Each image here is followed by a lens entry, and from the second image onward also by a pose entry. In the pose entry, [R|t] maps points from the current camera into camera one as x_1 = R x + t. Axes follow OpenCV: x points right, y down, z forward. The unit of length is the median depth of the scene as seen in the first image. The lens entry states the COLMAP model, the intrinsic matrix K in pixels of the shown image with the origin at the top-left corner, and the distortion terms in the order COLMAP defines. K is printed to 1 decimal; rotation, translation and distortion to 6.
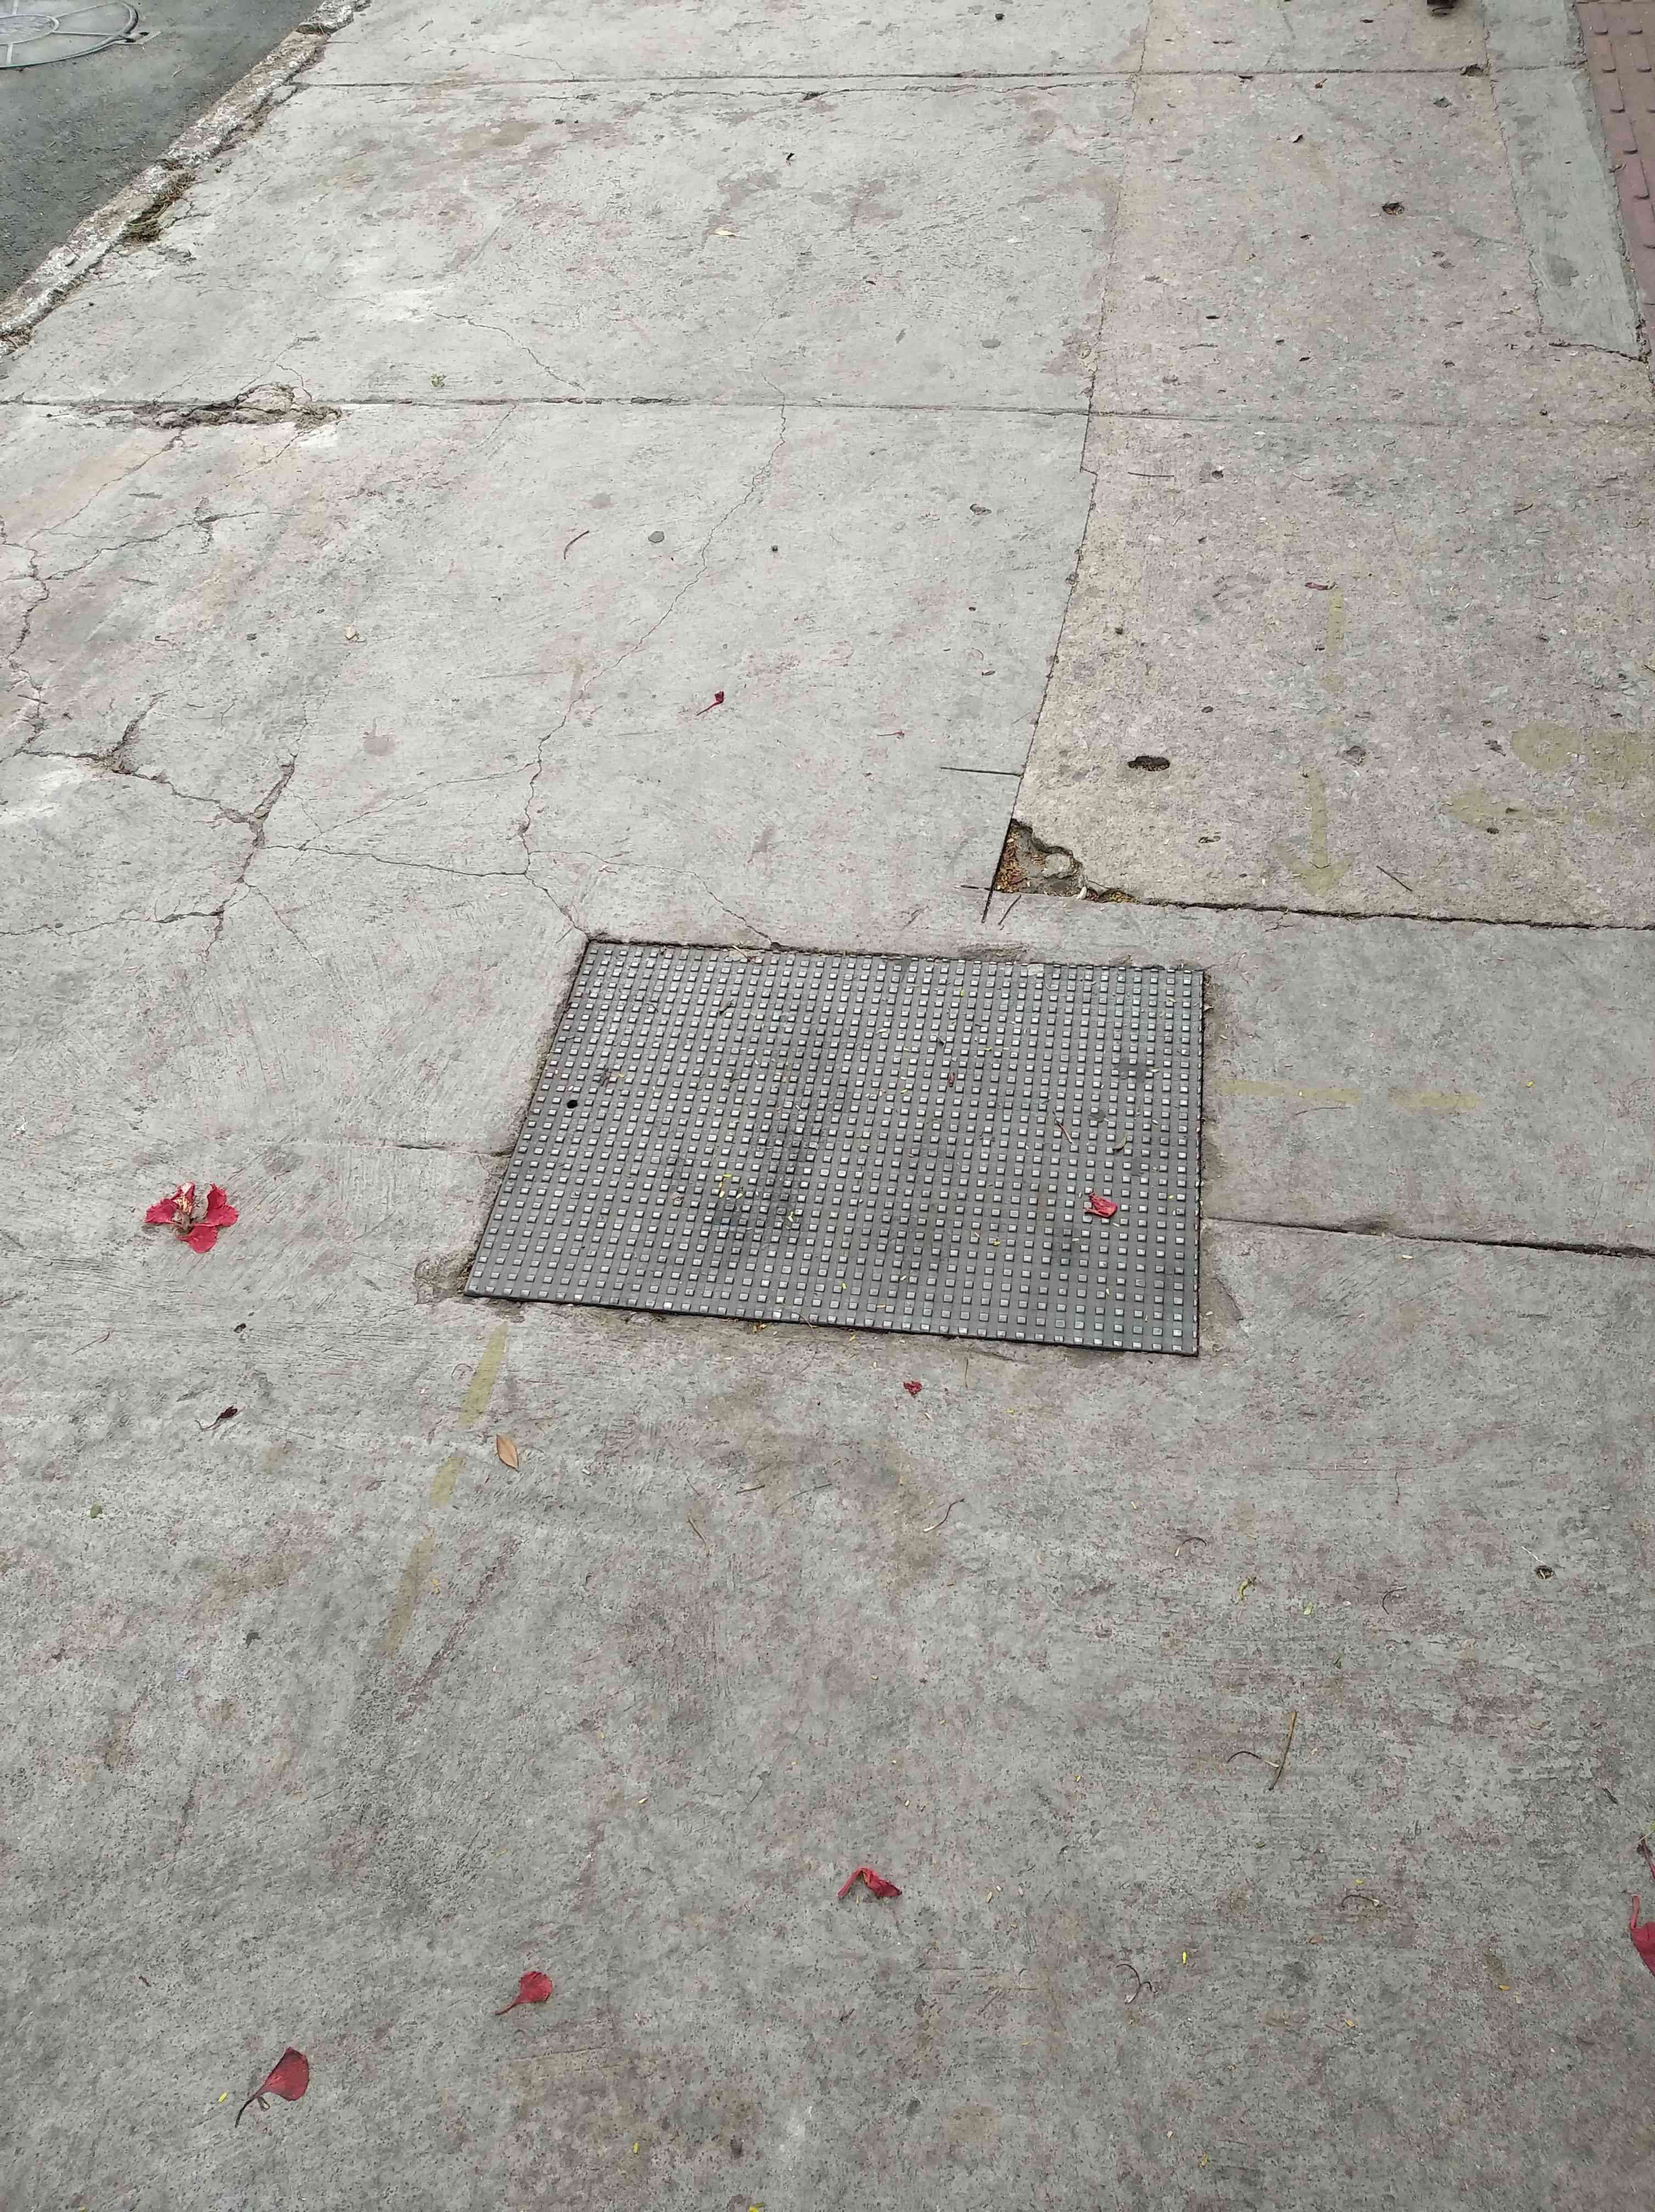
lens RADIAL K [[1637.7, 0, 823.1], [0, 1637.7, 1192.8], [0, 0, 1]] dist [0.026770, -0.035554]
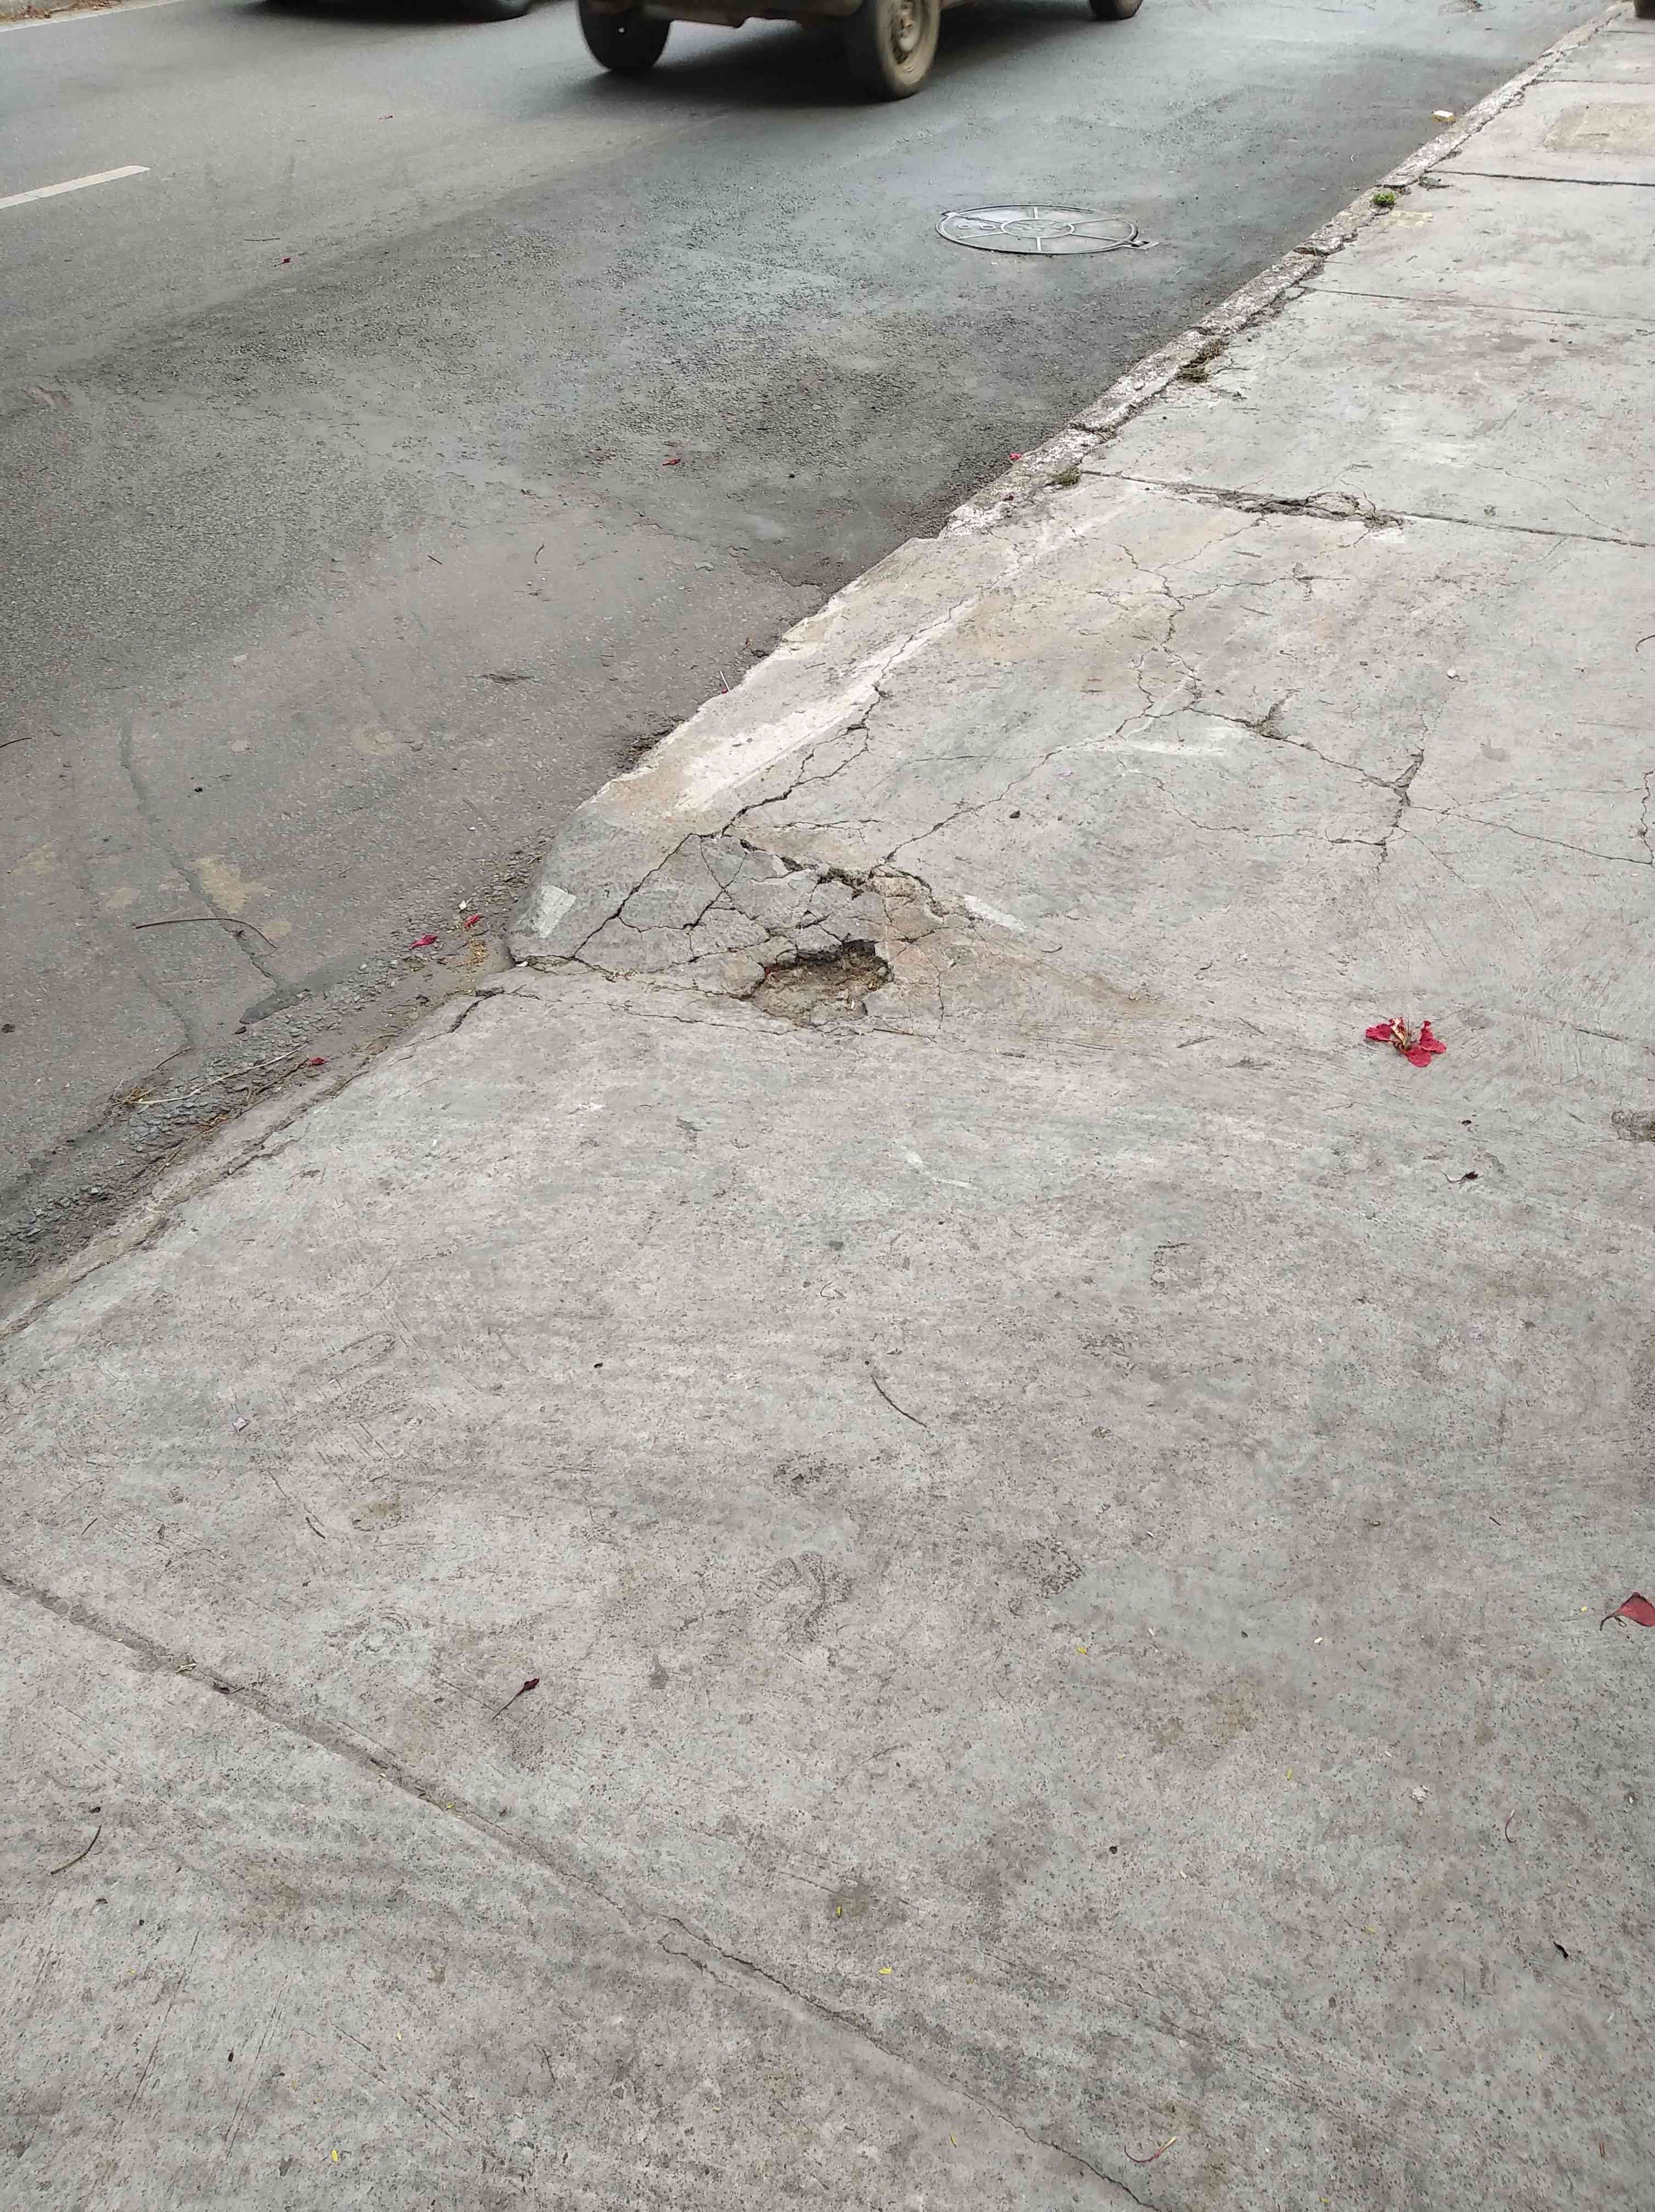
lens RADIAL K [[1637.7, 0, 823.1], [0, 1637.7, 1192.8], [0, 0, 1]] dist [0.026770, -0.035554]
pose [[0.941935, 0.247504, -0.226935, -0.405037], [-0.274600, 0.956721, -0.096338, 0.301203], [0.193270, 0.153060, 0.969133, -0.220261]]
